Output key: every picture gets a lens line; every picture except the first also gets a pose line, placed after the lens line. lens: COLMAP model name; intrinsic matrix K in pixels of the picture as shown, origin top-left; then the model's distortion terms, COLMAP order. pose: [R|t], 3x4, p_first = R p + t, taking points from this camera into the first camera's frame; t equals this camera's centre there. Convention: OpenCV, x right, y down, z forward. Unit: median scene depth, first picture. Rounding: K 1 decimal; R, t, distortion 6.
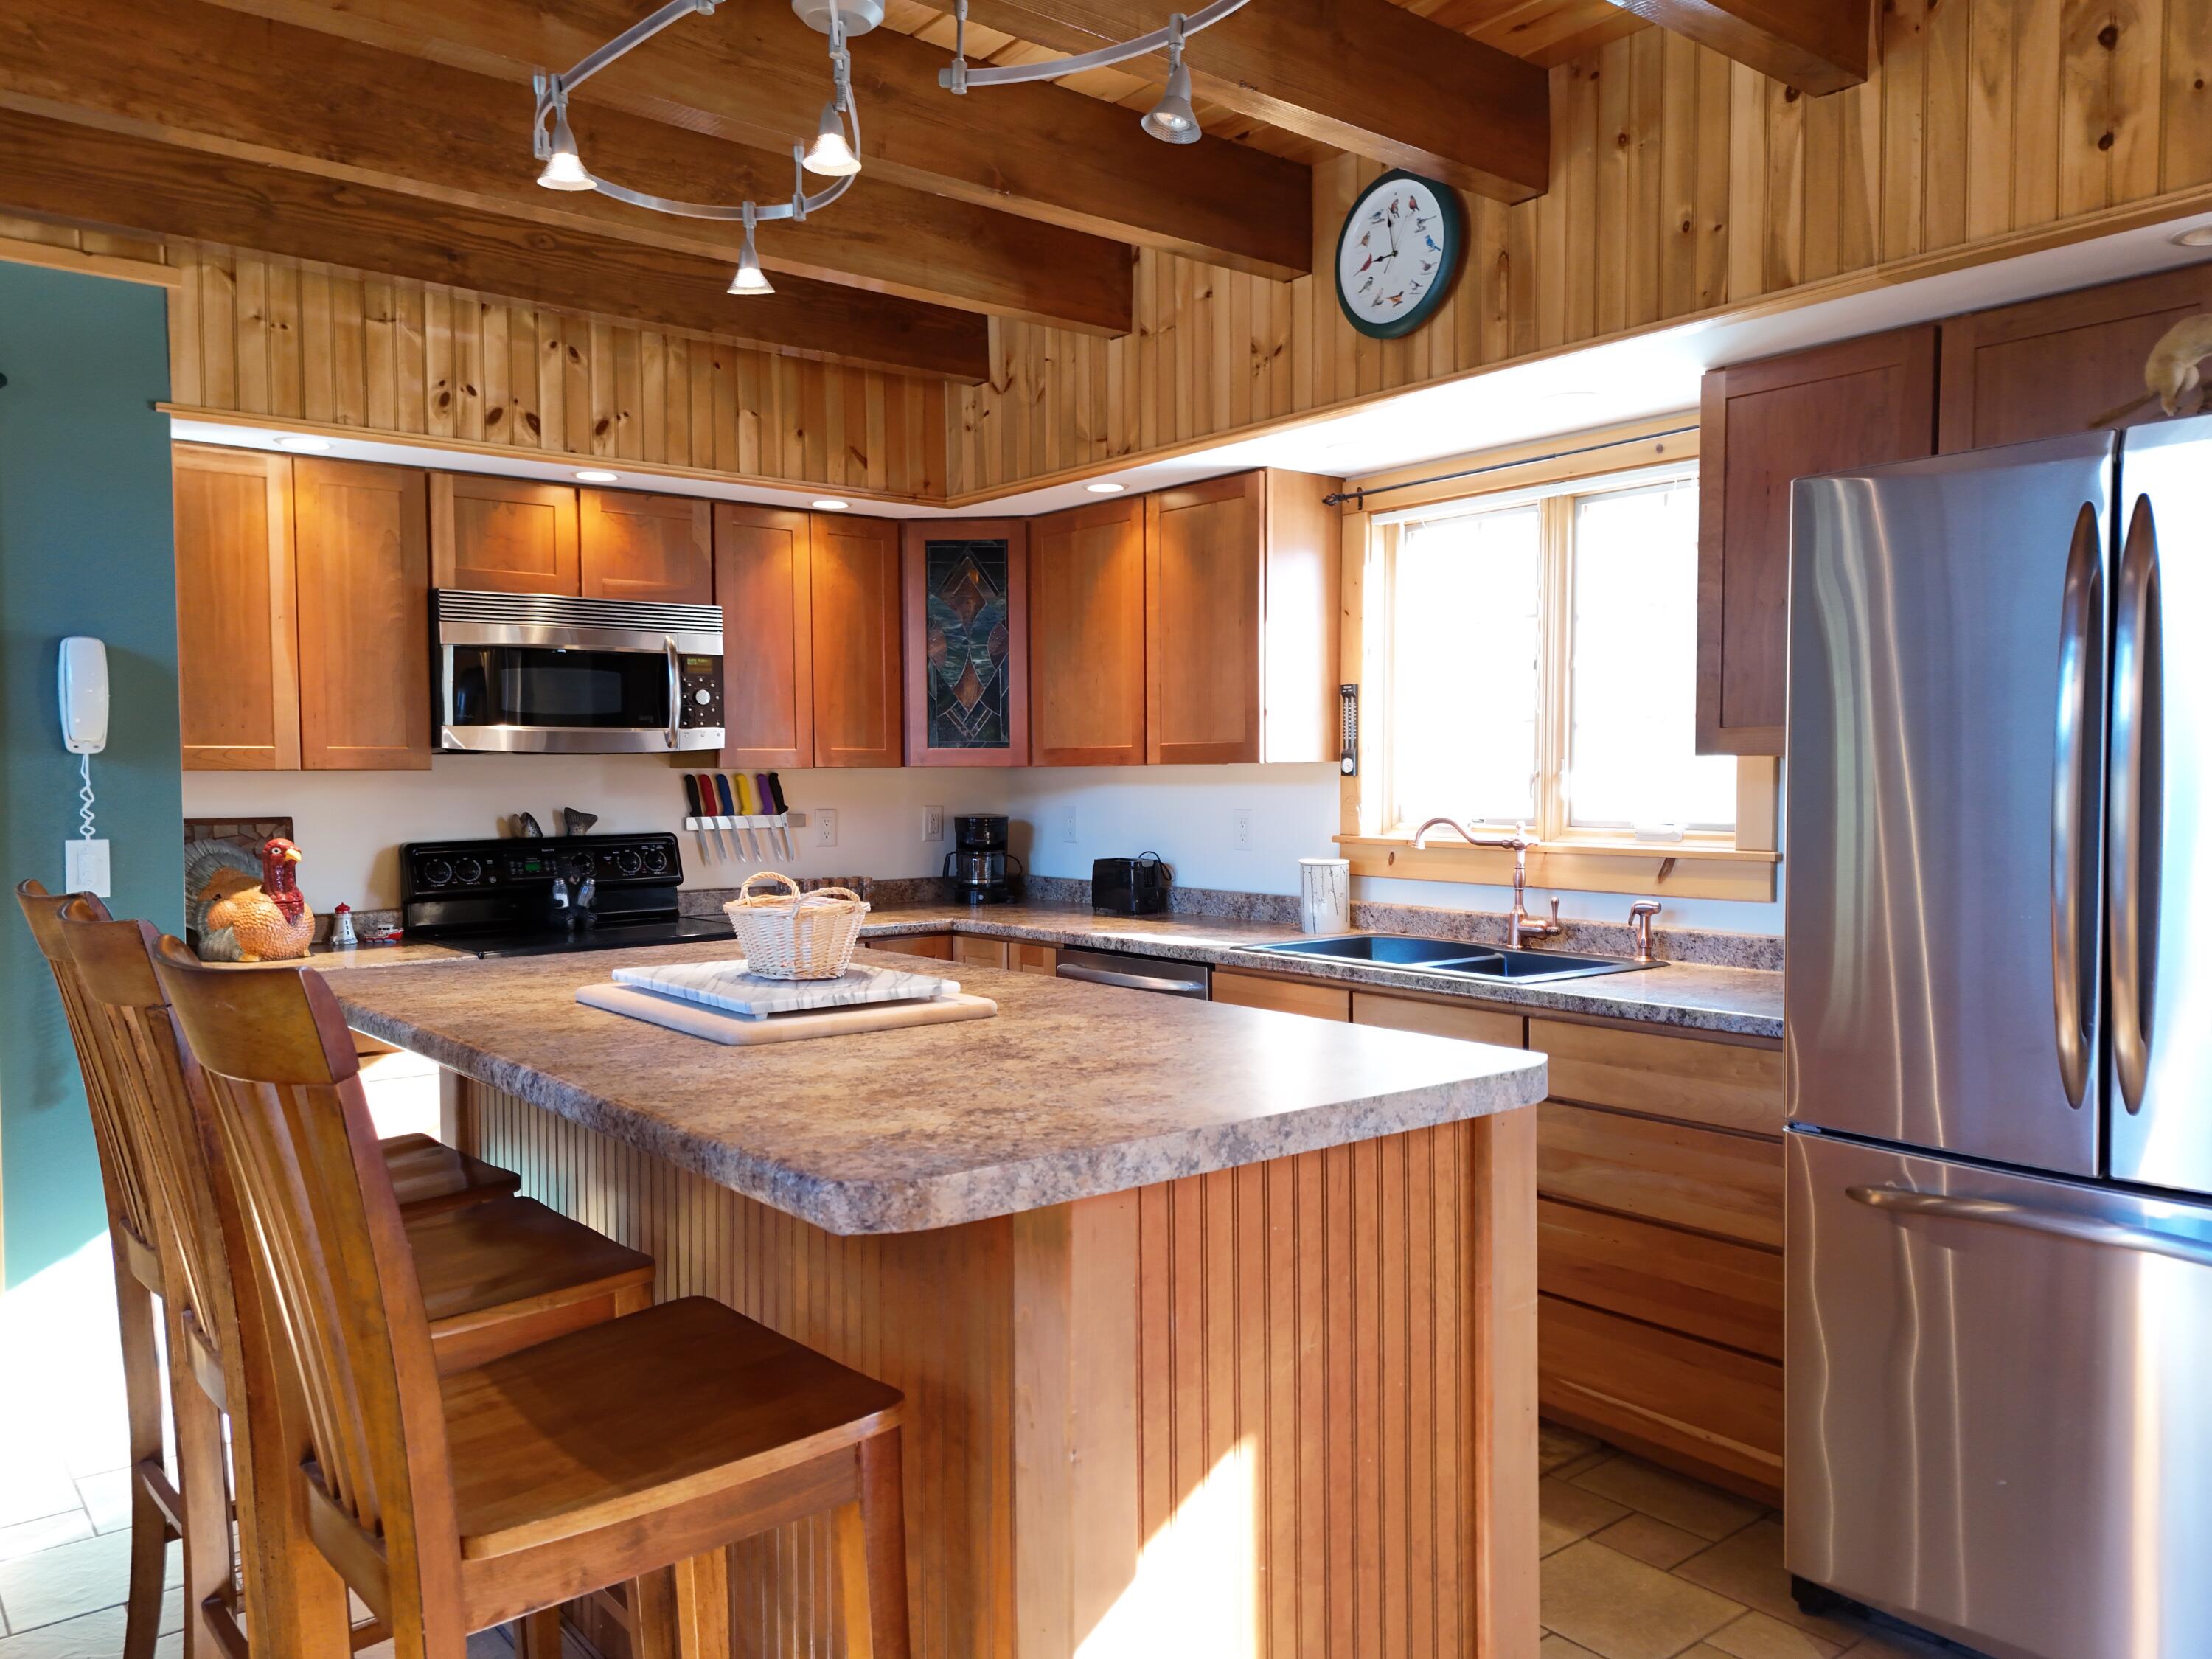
lens RADIAL K [[1623.1, 0, 1108.3], [0, 1623.1, 826.2], [0, 0, 1]] dist [0.082015, -0.074693]
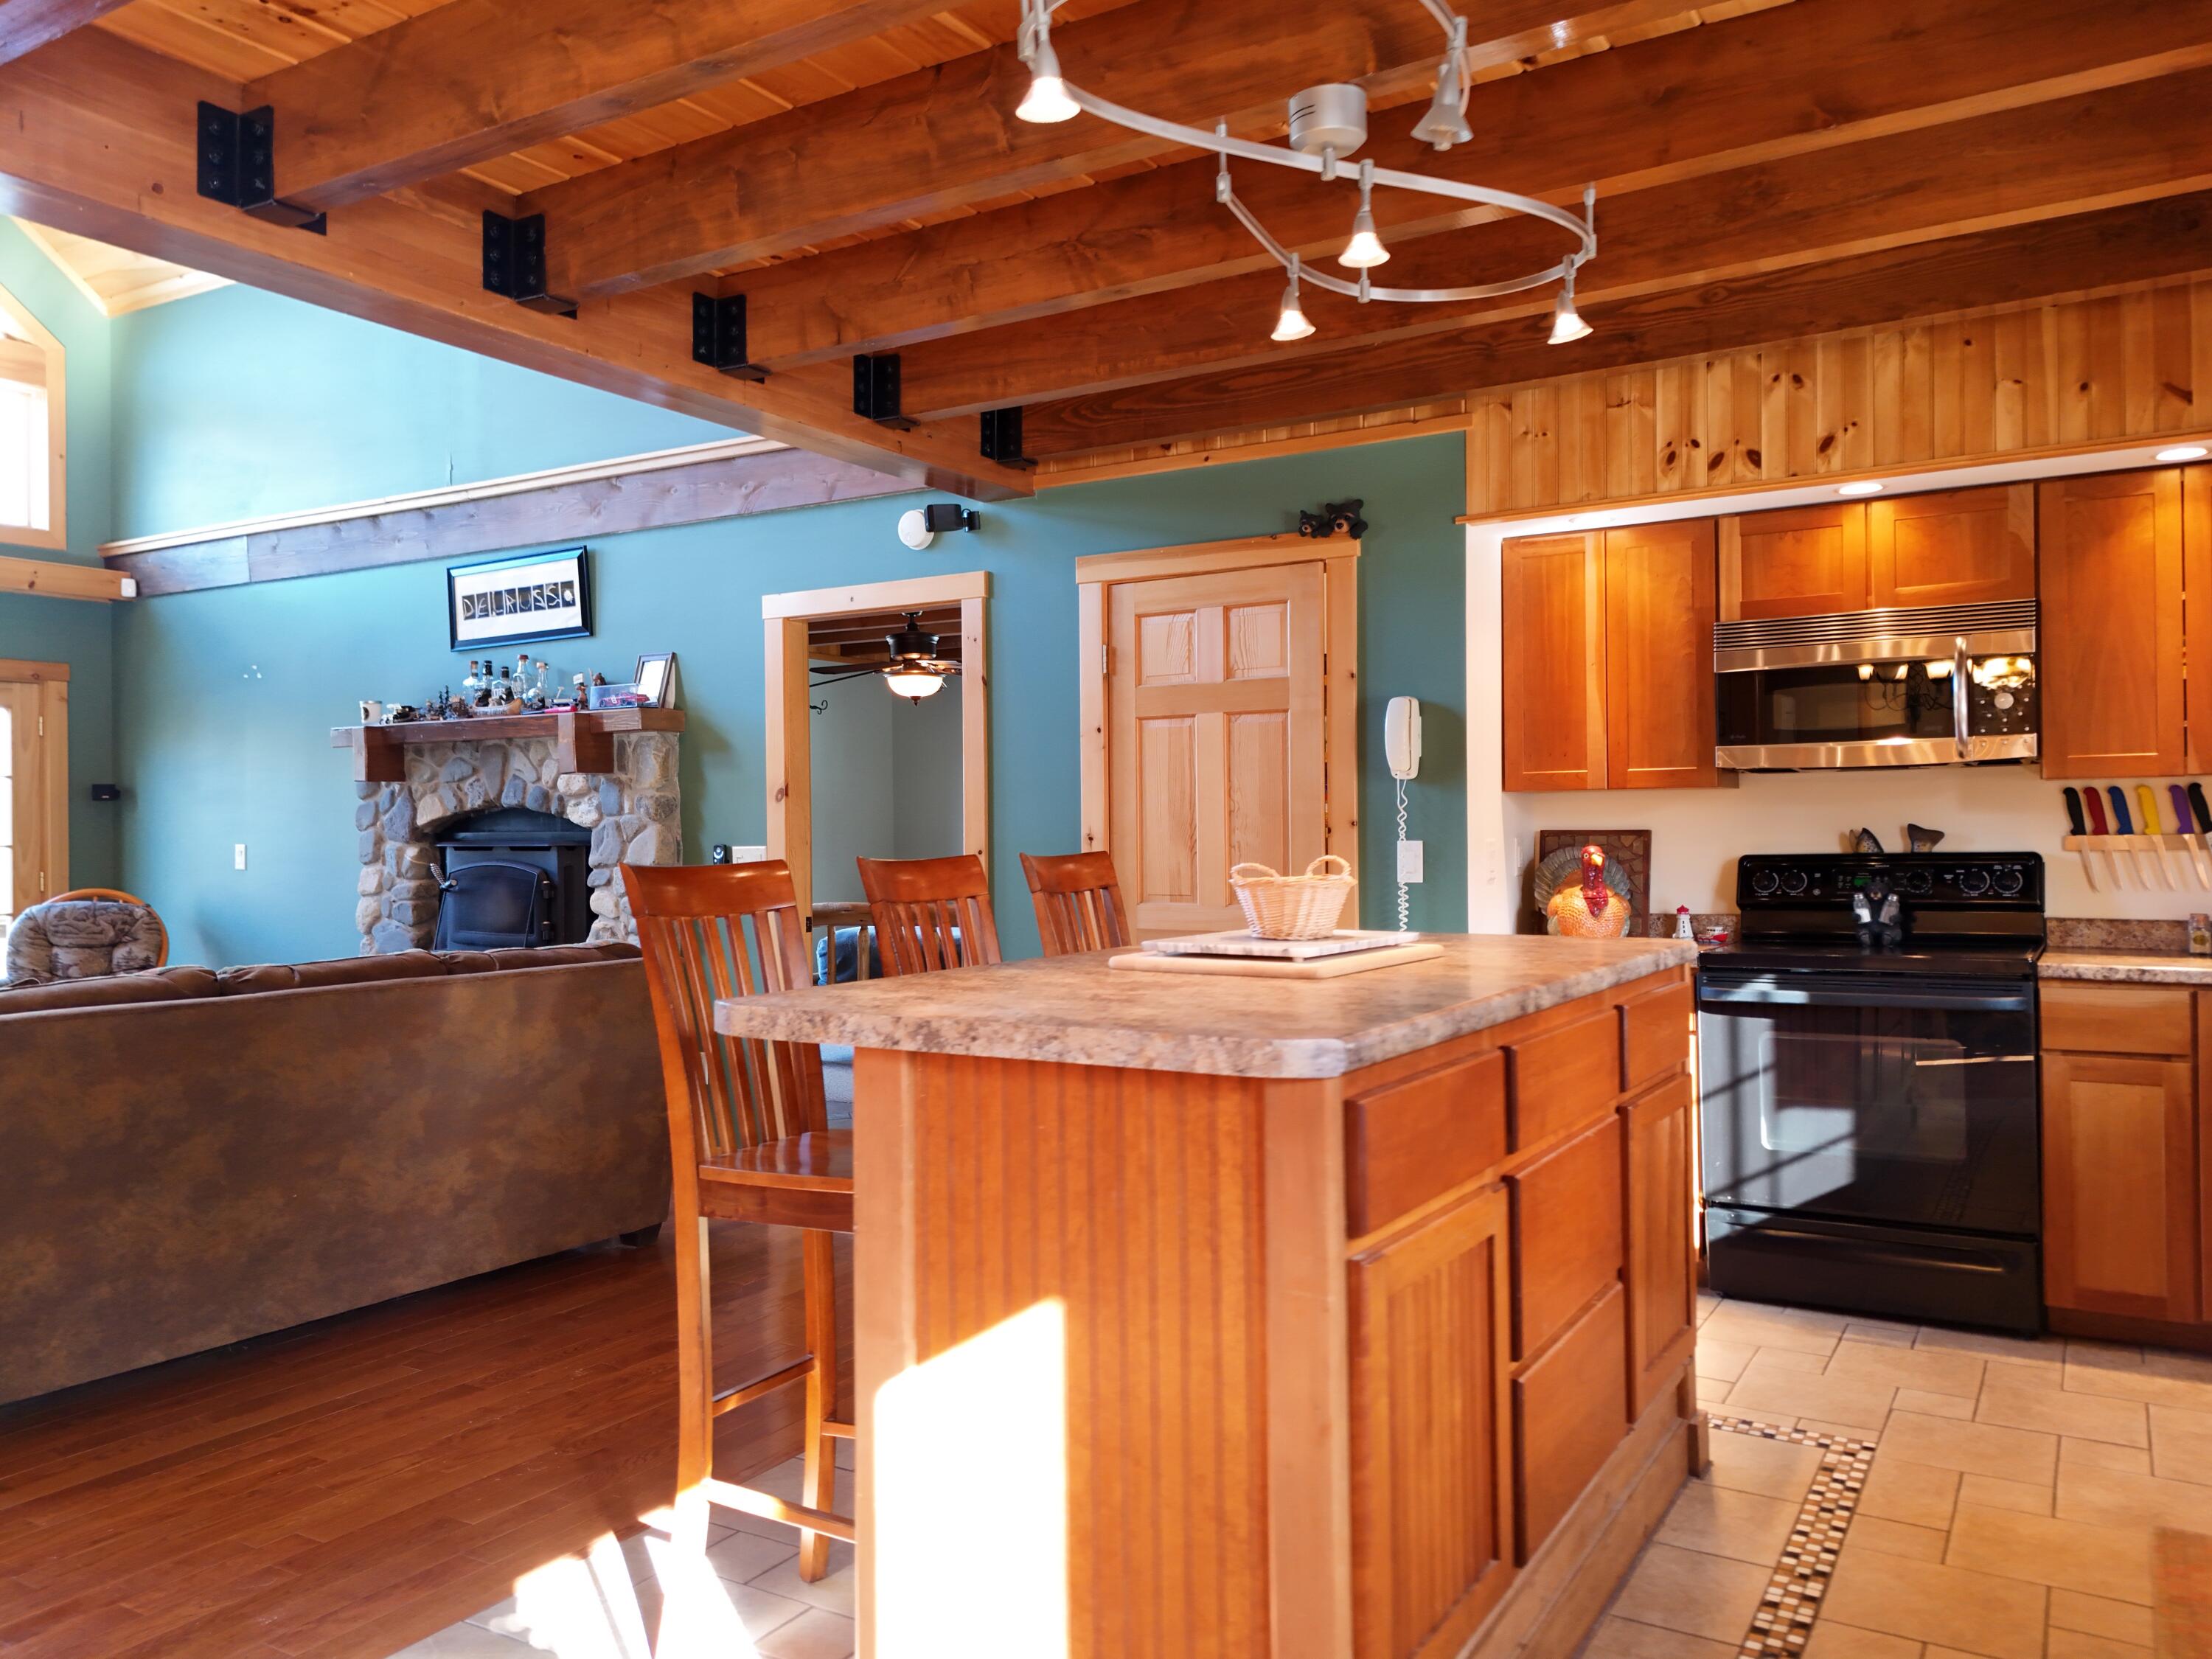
lens RADIAL K [[1623.1, 0, 1108.3], [0, 1623.1, 826.2], [0, 0, 1]] dist [0.082015, -0.074693]
pose [[0.343447, -0.000149, -0.939172, 0.476361], [-0.023869, 0.999676, -0.008887, 0.011496], [0.938869, 0.025469, 0.343332, 0.234719]]
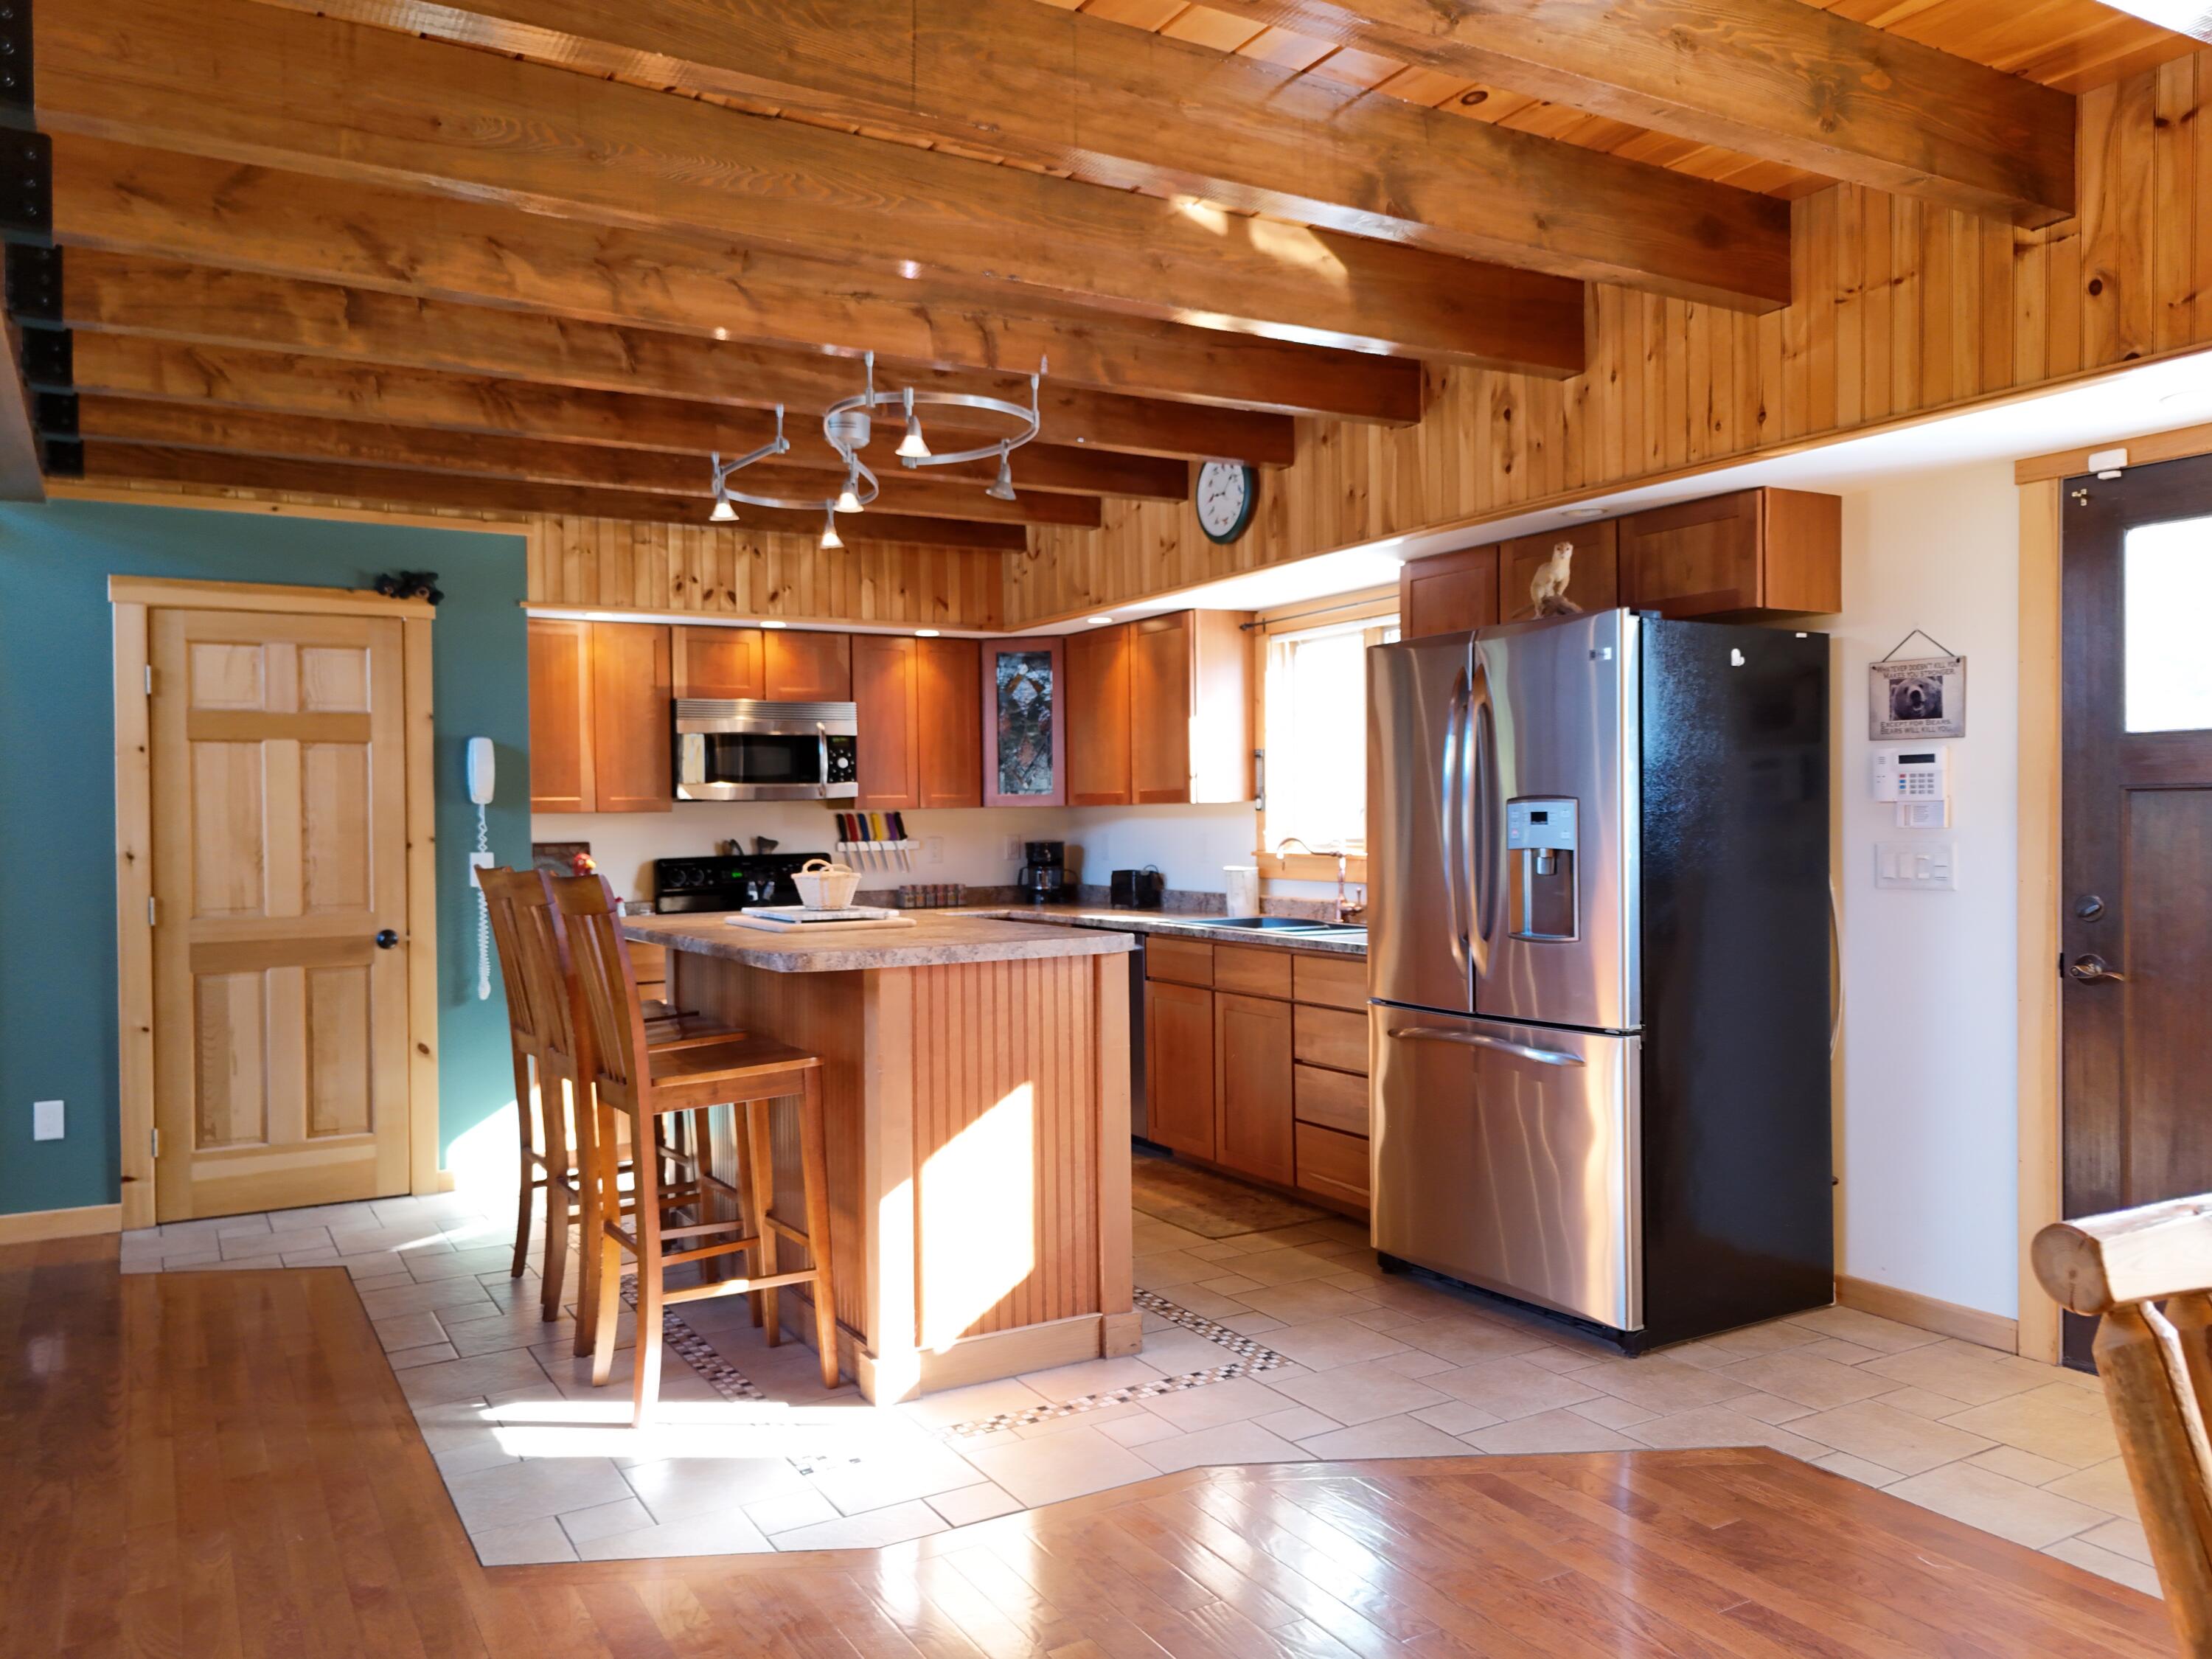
lens RADIAL K [[1622.7, 0, 1116.1], [0, 1622.7, 830.4], [0, 0, 1]] dist [0.124909, -0.241909]
pose [[0.989440, -0.005977, -0.144818, 0.241595], [0.002630, 0.999725, -0.023291, 0.021730], [0.144917, 0.022664, 0.989184, -0.502780]]
